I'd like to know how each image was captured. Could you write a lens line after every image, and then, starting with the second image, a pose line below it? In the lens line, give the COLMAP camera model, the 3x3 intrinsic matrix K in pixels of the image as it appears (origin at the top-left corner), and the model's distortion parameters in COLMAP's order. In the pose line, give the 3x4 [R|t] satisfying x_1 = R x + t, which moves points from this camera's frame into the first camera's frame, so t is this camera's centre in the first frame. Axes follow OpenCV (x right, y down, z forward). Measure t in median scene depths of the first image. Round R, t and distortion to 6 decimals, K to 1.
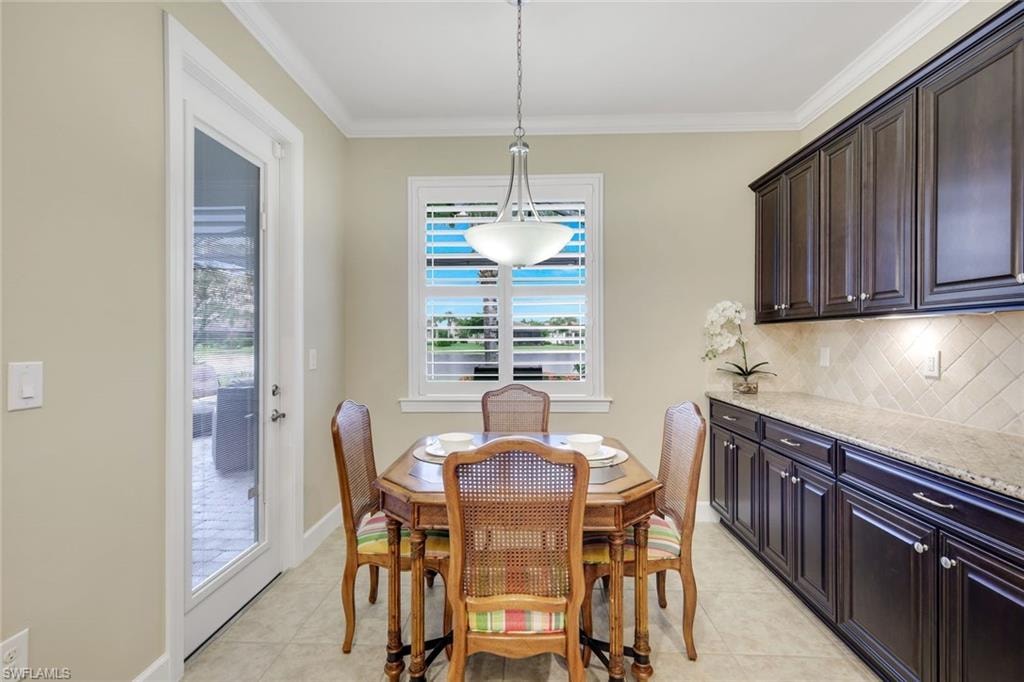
lens RADIAL K [[452.2, 0, 508.7], [0, 452.2, 335.2], [0, 0, 1]] dist [0.004686, -0.001232]
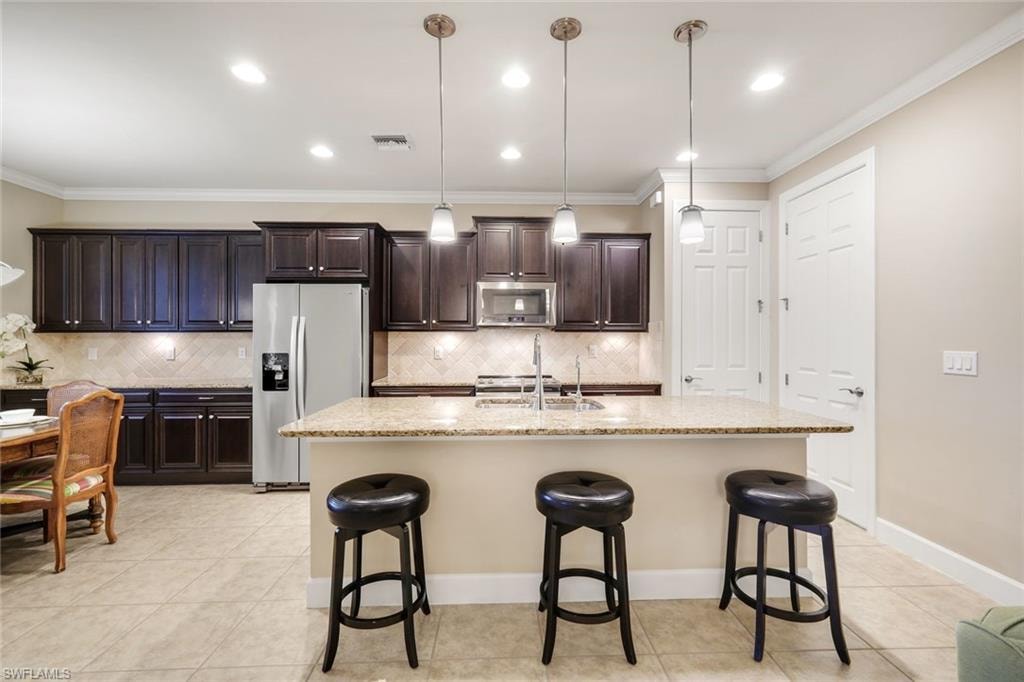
lens RADIAL K [[452.2, 0, 517.2], [0, 452.2, 339.5], [0, 0, 1]] dist [0.004686, -0.001232]
pose [[-0.096464, 0.003392, 0.995331, -1.063392], [-0.004314, 0.999983, -0.003825, -0.004226], [-0.995327, -0.004663, -0.096448, -0.349092]]
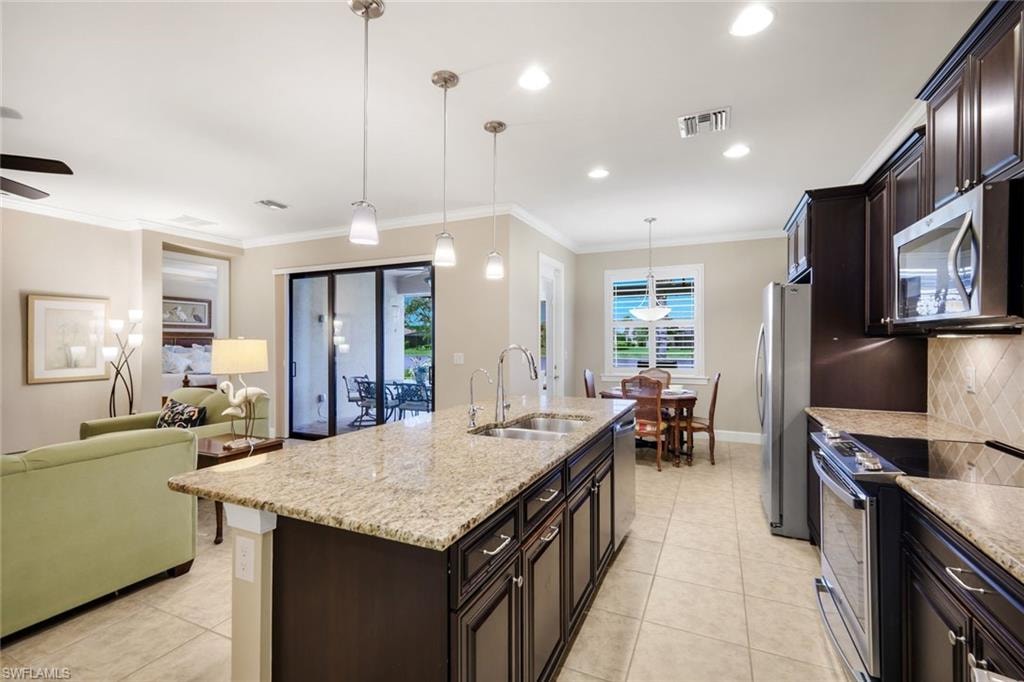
lens RADIAL K [[458.2, 0, 513.1], [0, 458.2, 339.5], [0, 0, 1]] dist [0.004148, 0.000589]
pose [[0.931278, 0.002153, -0.364302, 0.185833], [-0.001482, 0.999997, 0.002121, -0.034525], [0.364306, -0.001435, 0.931278, -1.323322]]
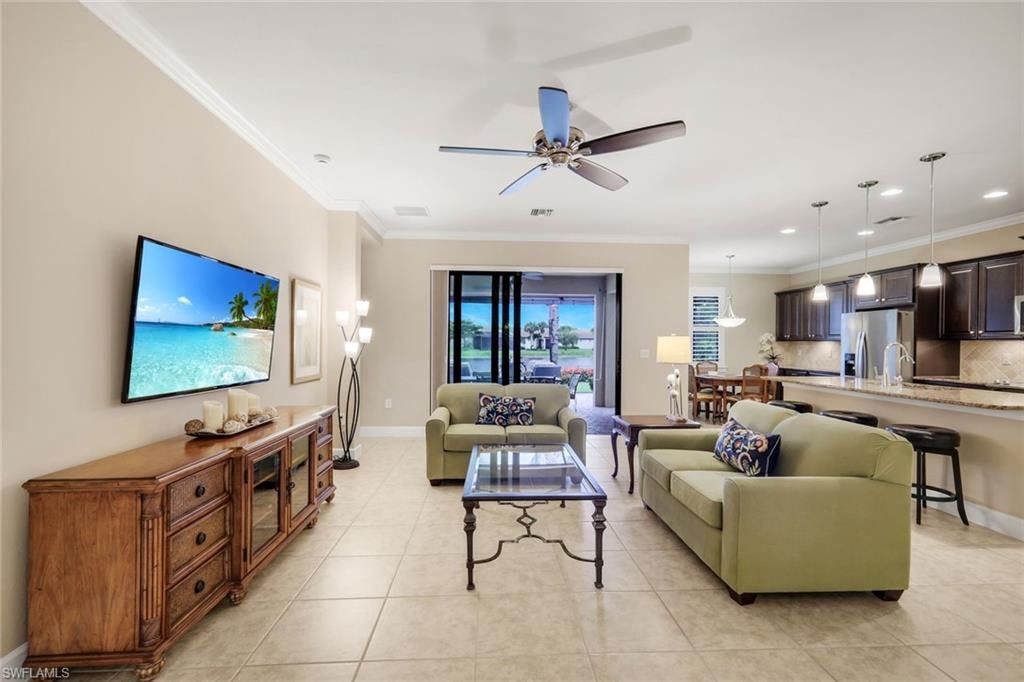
lens RADIAL K [[452.2, 0, 506.9], [0, 452.2, 342.7], [0, 0, 1]] dist [0.004686, -0.001232]
pose [[0.993976, 0.012407, 0.108897, -1.659259], [-0.012991, 0.999905, 0.004659, -0.008514], [-0.108829, -0.006045, 0.994042, -1.894571]]
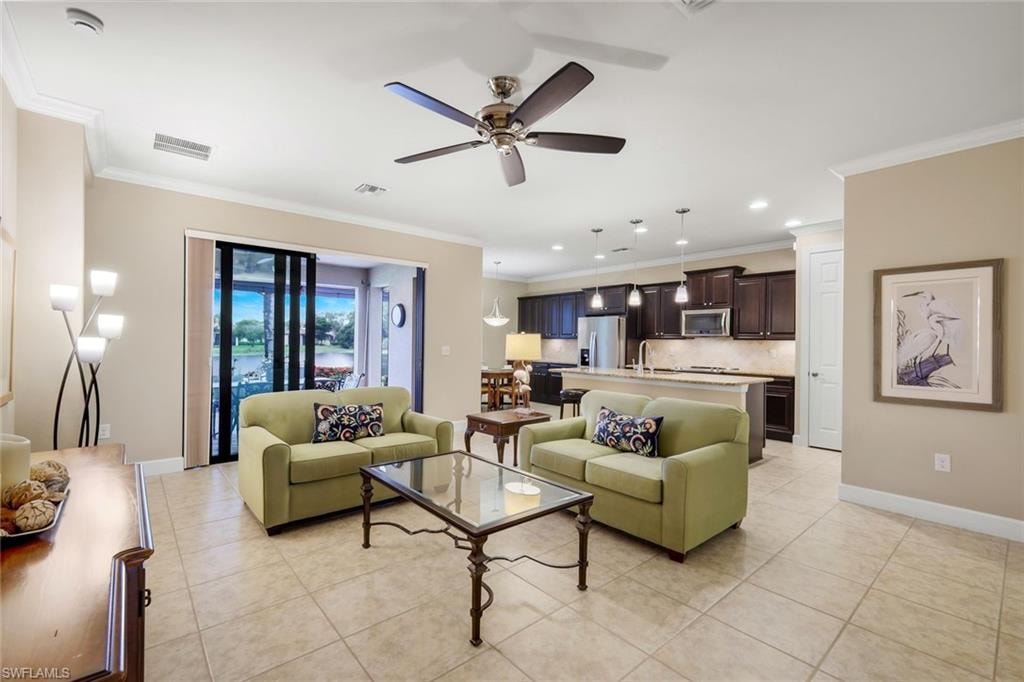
lens RADIAL K [[452.2, 0, 511.4], [0, 452.2, 339.0], [0, 0, 1]] dist [0.004686, -0.001232]
pose [[0.716176, 0.017865, 0.697691, -2.087627], [-0.019168, 0.999799, -0.005925, -0.003802], [-0.697657, -0.009130, 0.716374, -1.567717]]
